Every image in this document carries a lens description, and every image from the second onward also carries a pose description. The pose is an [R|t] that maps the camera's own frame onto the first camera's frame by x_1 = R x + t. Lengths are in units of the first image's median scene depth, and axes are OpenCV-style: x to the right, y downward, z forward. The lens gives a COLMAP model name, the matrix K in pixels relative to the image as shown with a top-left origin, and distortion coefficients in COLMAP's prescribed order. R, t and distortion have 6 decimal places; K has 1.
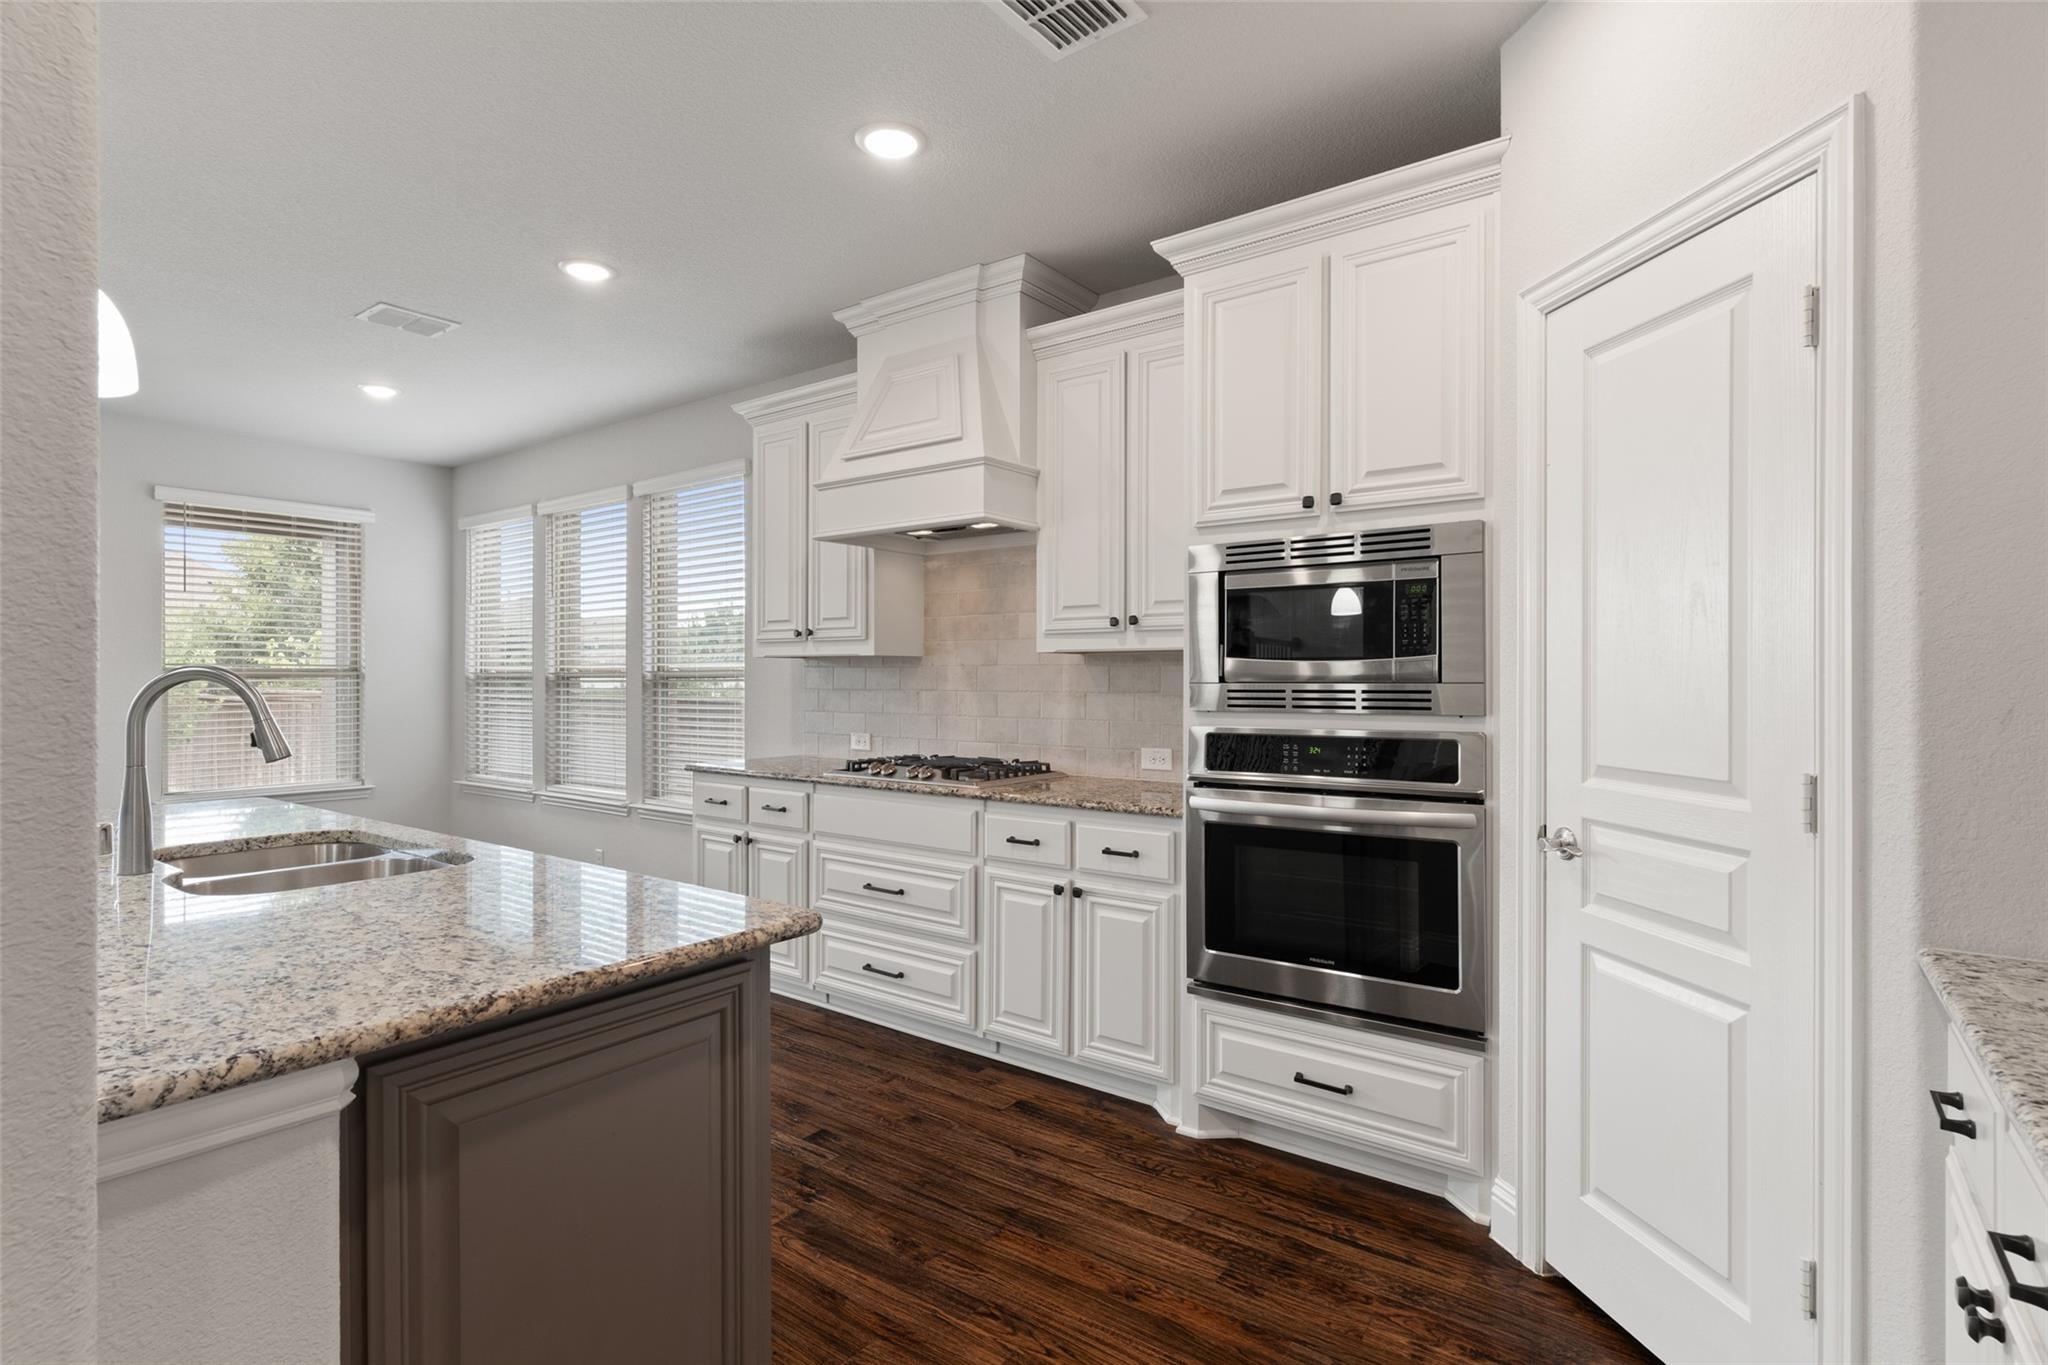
lens RADIAL K [[1020.4, 0, 1016.4], [0, 1020.4, 676.2], [0, 0, 1]] dist [0.001887, 0.000357]
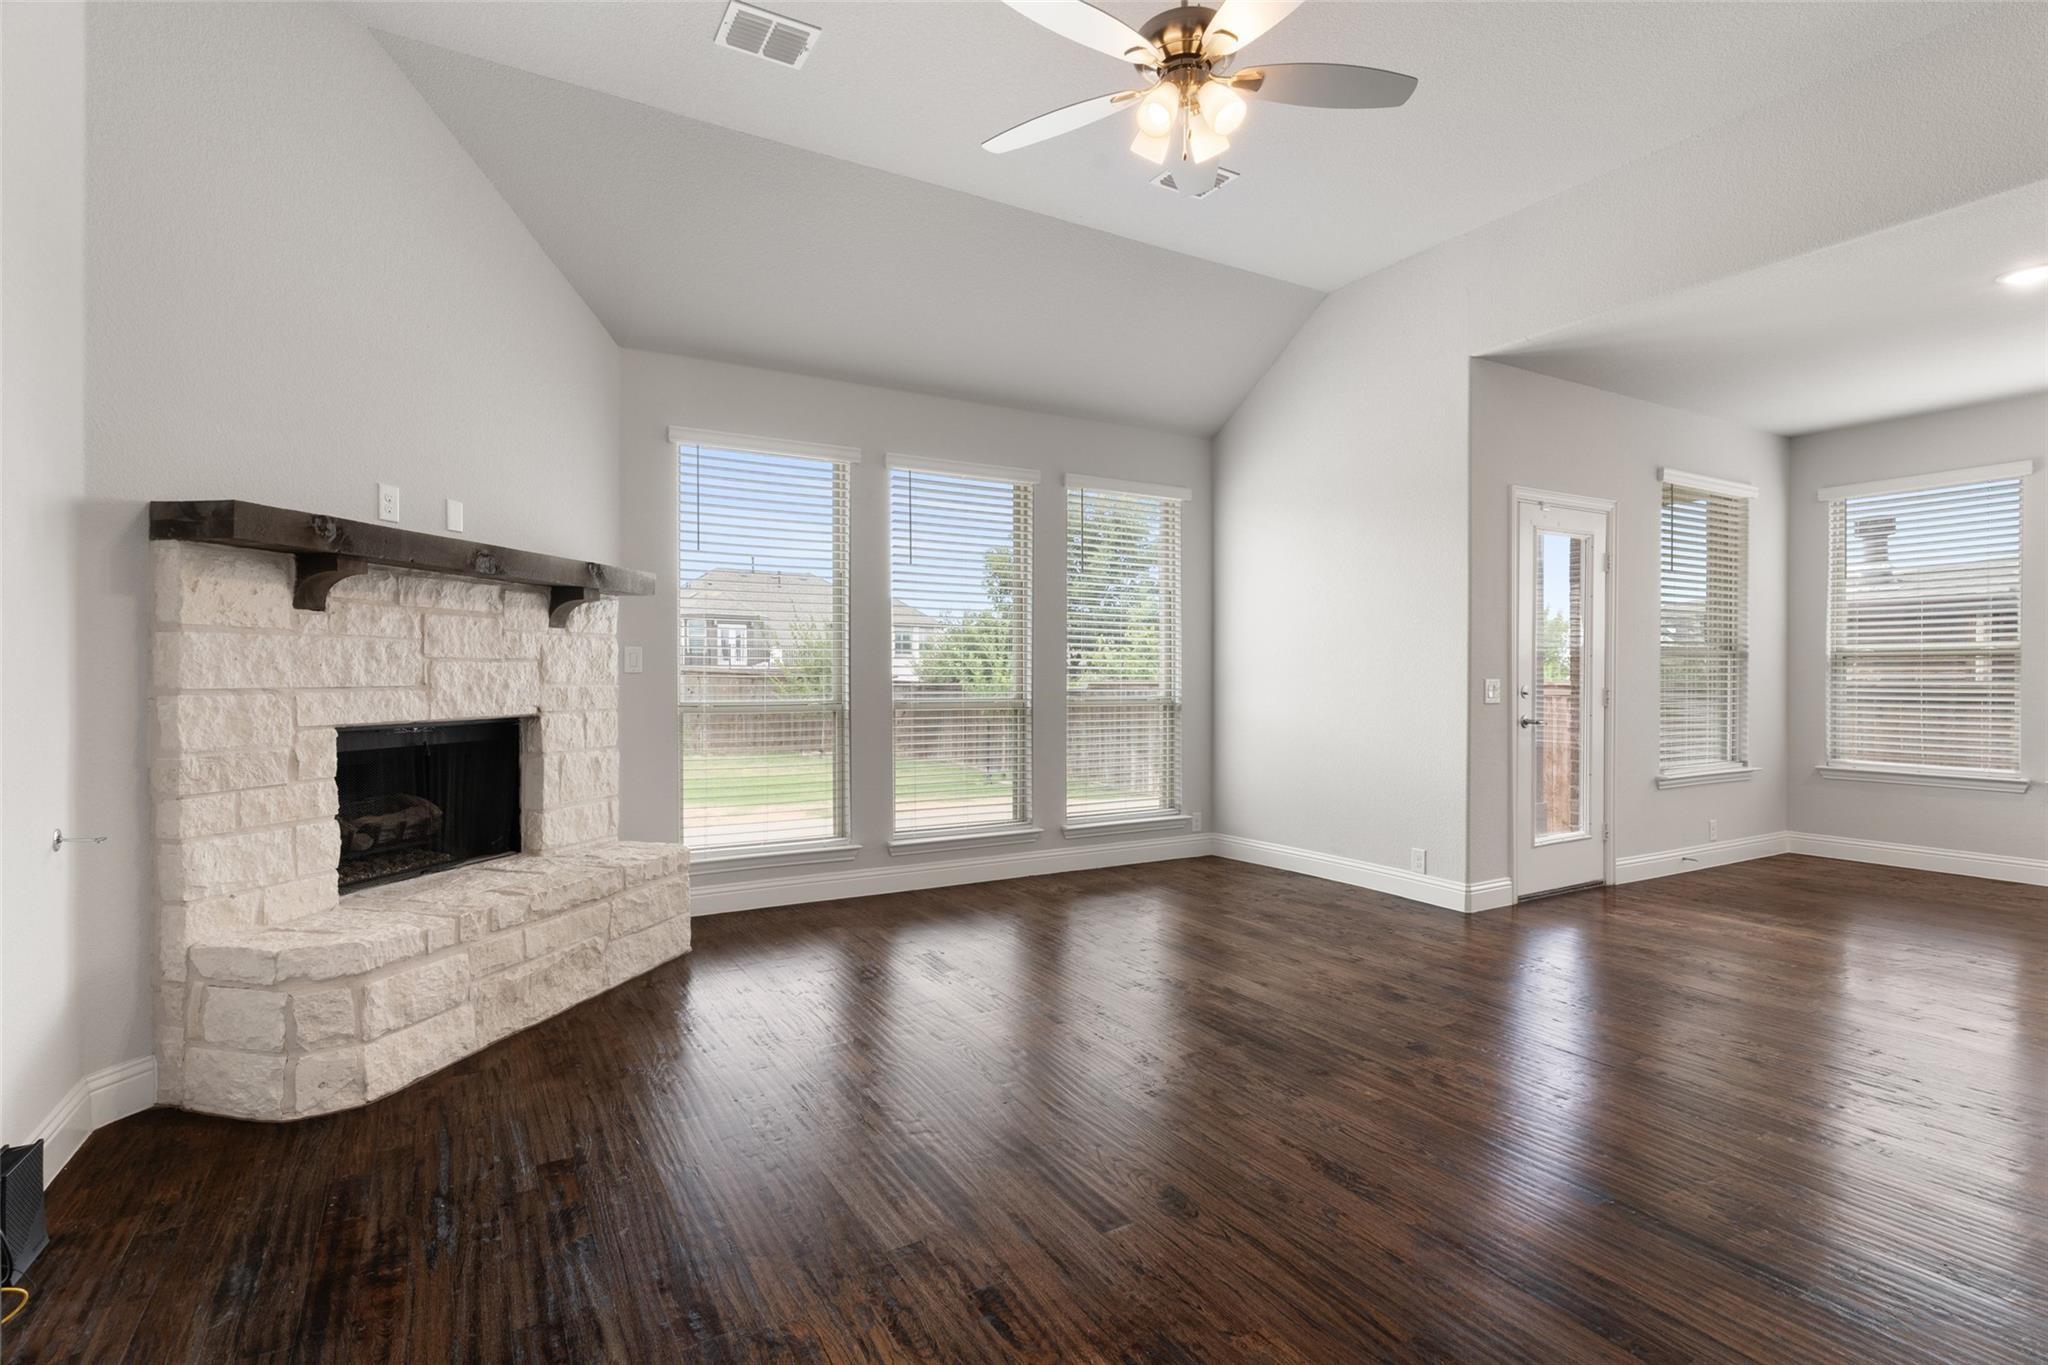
lens RADIAL K [[972.3, 0, 994.8], [0, 972.3, 685.3], [0, 0, 1]] dist [0.000949, 0.000444]
pose [[0.918759, 0.004099, -0.394797, -1.829254], [-0.000169, 0.999950, 0.009990, 0.037444], [0.394819, -0.009111, 0.918714, -0.274774]]
